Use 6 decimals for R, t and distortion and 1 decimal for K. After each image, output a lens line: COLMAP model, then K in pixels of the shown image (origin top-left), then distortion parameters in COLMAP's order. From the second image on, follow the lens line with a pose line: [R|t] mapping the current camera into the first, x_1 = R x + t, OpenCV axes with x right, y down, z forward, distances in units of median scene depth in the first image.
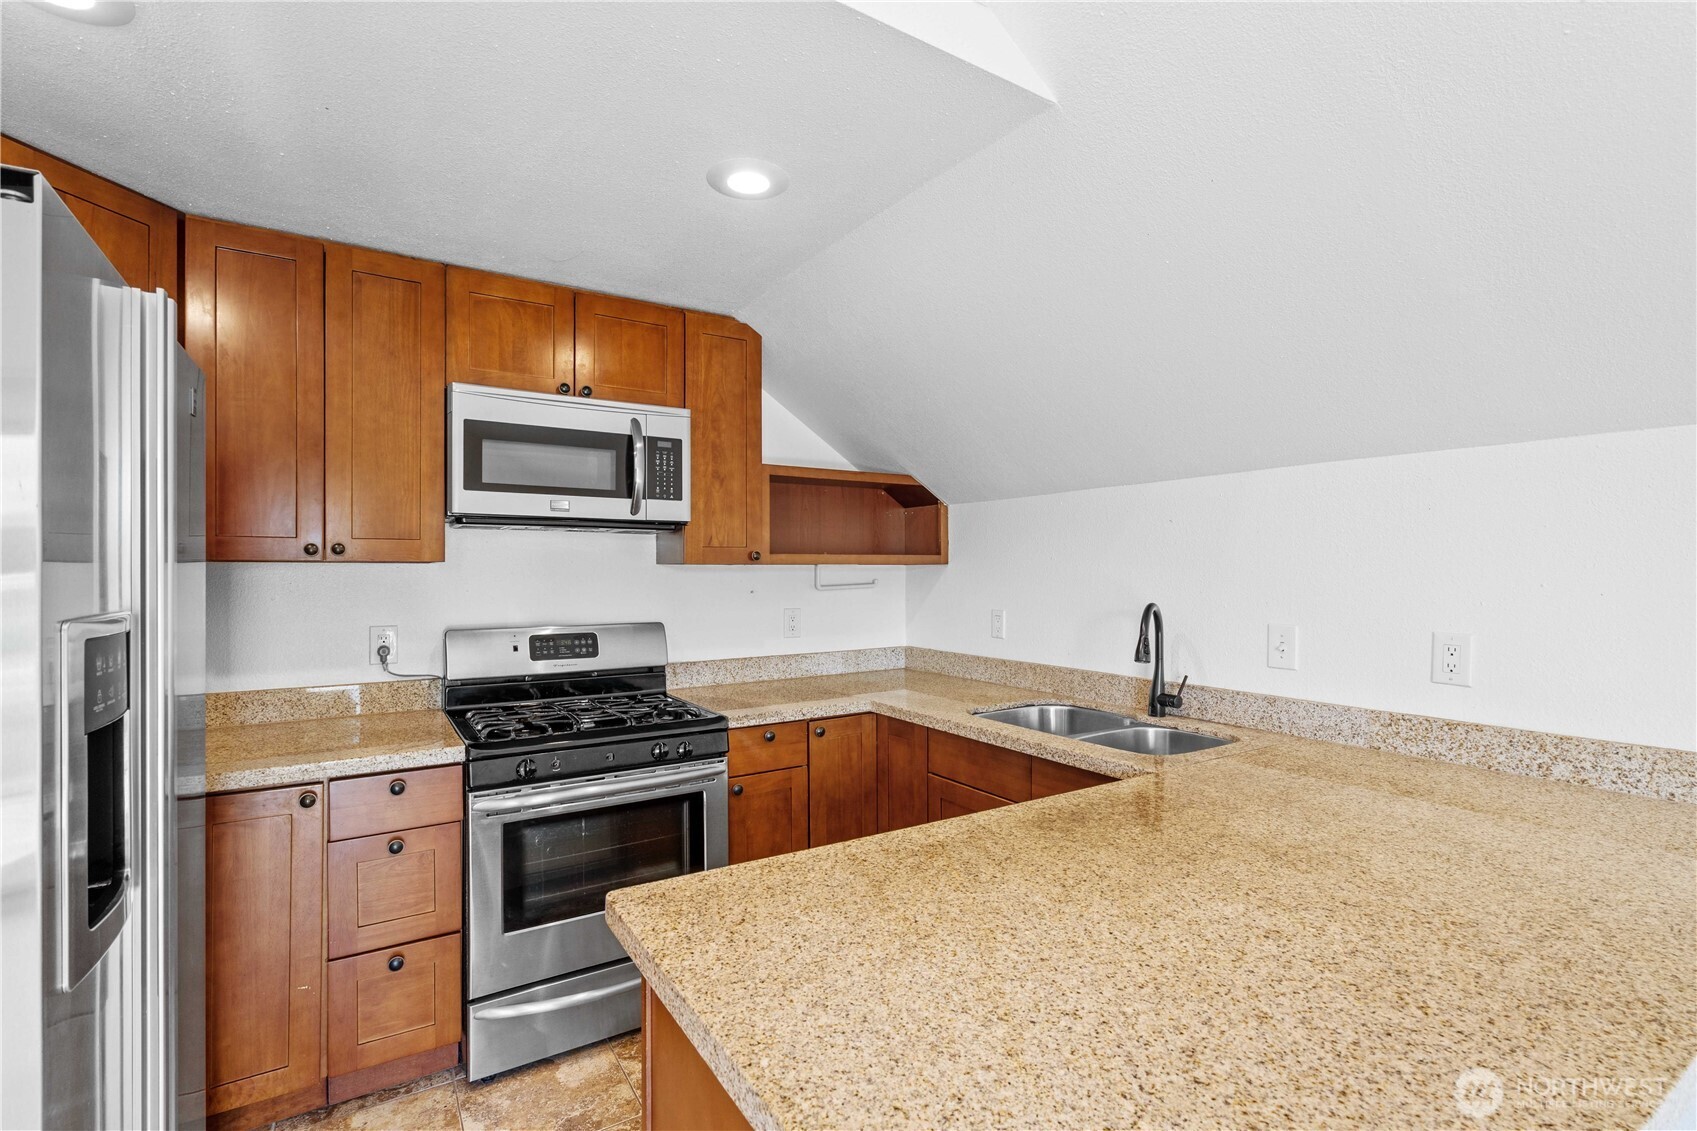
lens RADIAL K [[779.9, 0, 846.2], [0, 779.9, 561.8], [0, 0, 1]] dist [0.001273, 0.000117]
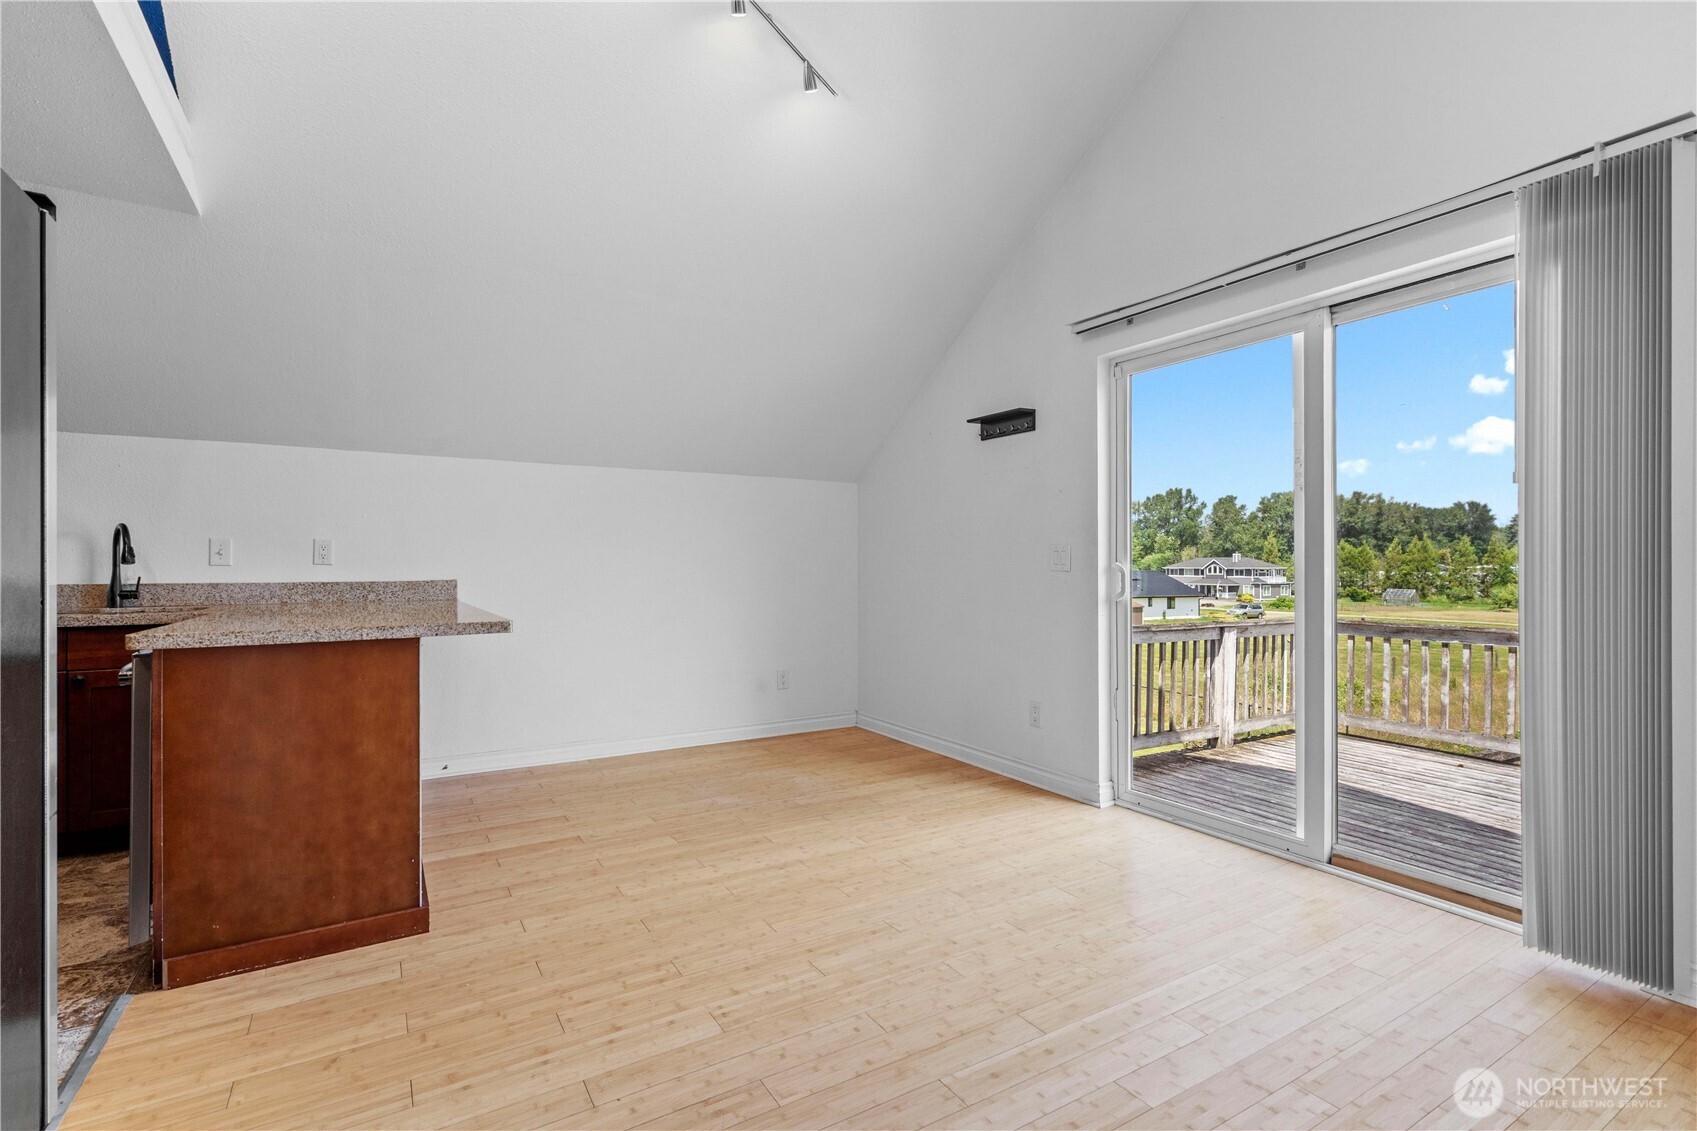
lens RADIAL K [[779.9, 0, 846.0], [0, 779.9, 563.6], [0, 0, 1]] dist [0.001273, 0.000117]
pose [[0.027322, -0.001146, 0.999626, -1.039544], [-0.000767, 0.999999, 0.001168, 0.129655], [-0.999626, -0.000799, 0.027321, -0.352985]]
